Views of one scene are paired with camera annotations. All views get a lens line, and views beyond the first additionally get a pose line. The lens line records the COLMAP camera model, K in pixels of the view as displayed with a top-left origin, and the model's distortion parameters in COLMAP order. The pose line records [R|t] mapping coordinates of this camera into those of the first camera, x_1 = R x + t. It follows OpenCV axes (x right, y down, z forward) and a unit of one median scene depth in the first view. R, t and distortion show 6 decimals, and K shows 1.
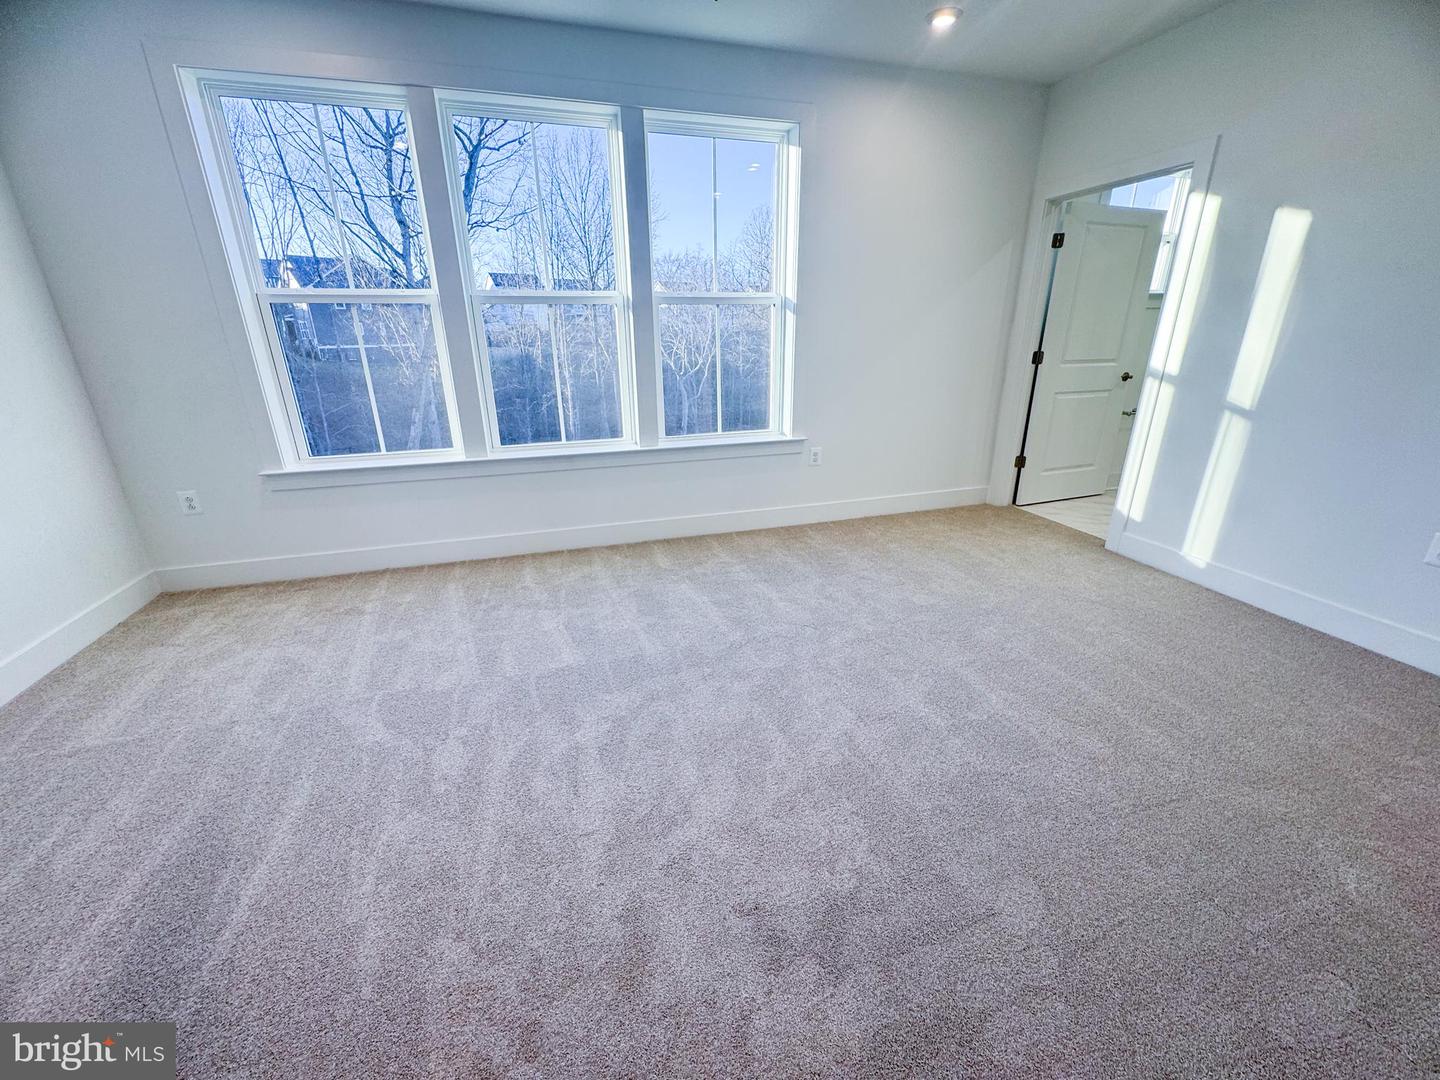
lens RADIAL K [[580.4, 0, 721.5], [0, 580.4, 539.8], [0, 0, 1]] dist [0.000931, 0.000670]
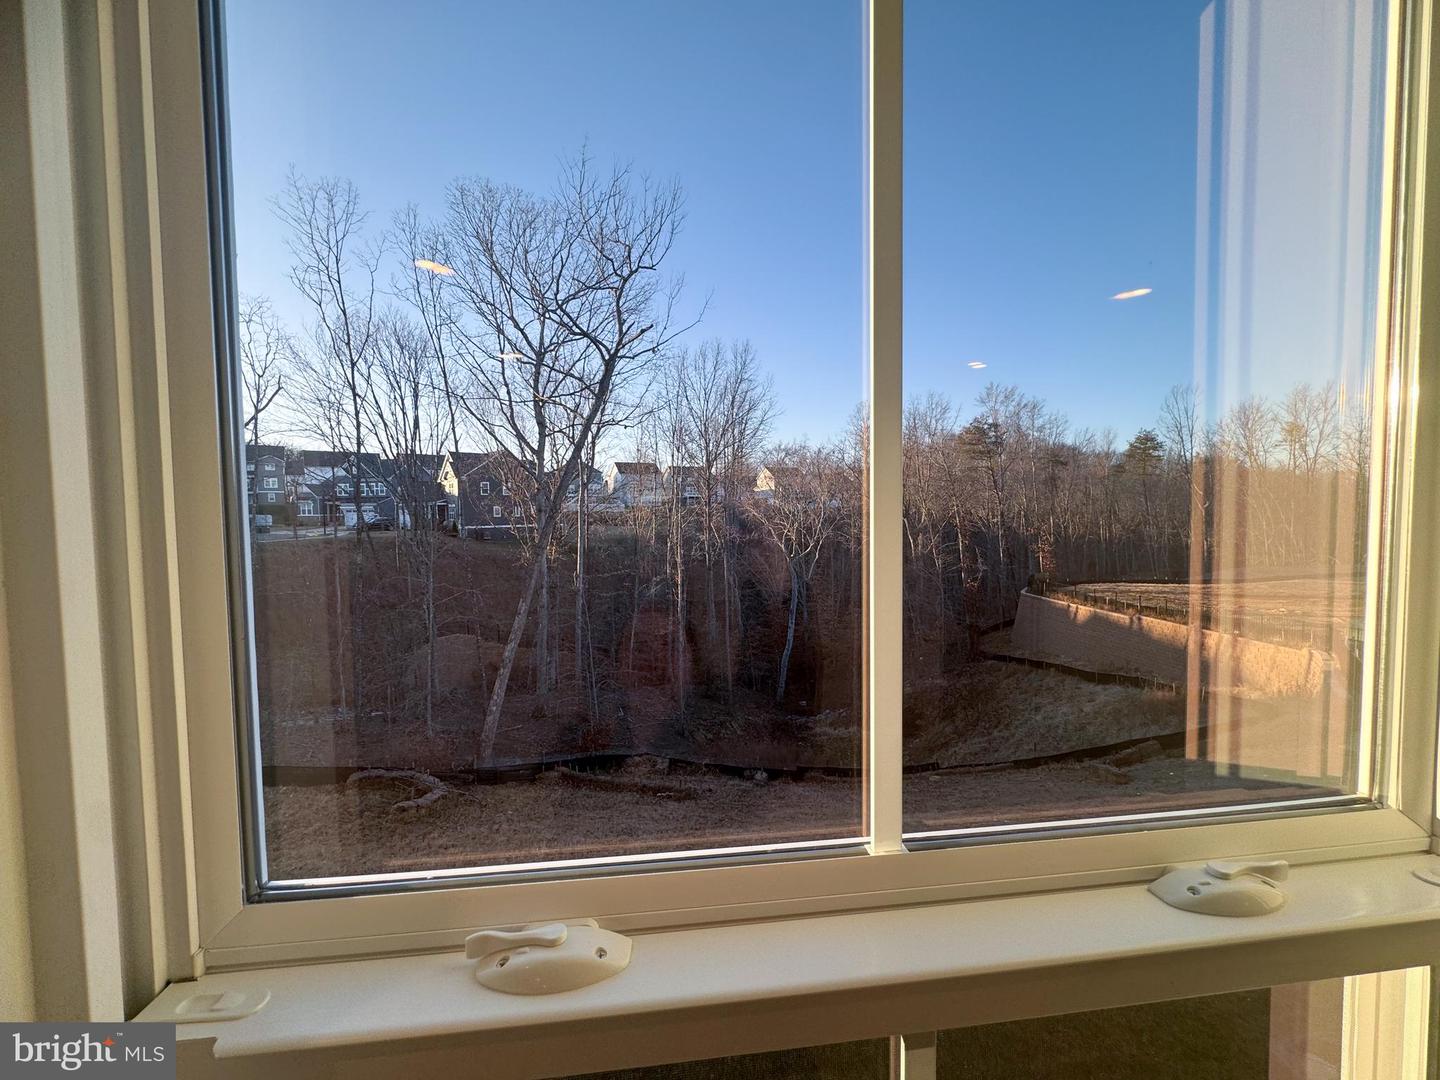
lens RADIAL K [[580.4, 0, 716.0], [0, 580.4, 534.8], [0, 0, 1]] dist [0.000931, 0.000670]
pose [[0.983602, 0.007114, -0.180211, -0.038076], [-0.060251, 0.954775, -0.291160, -0.058106], [0.169989, 0.297243, 0.939548, 0.110223]]
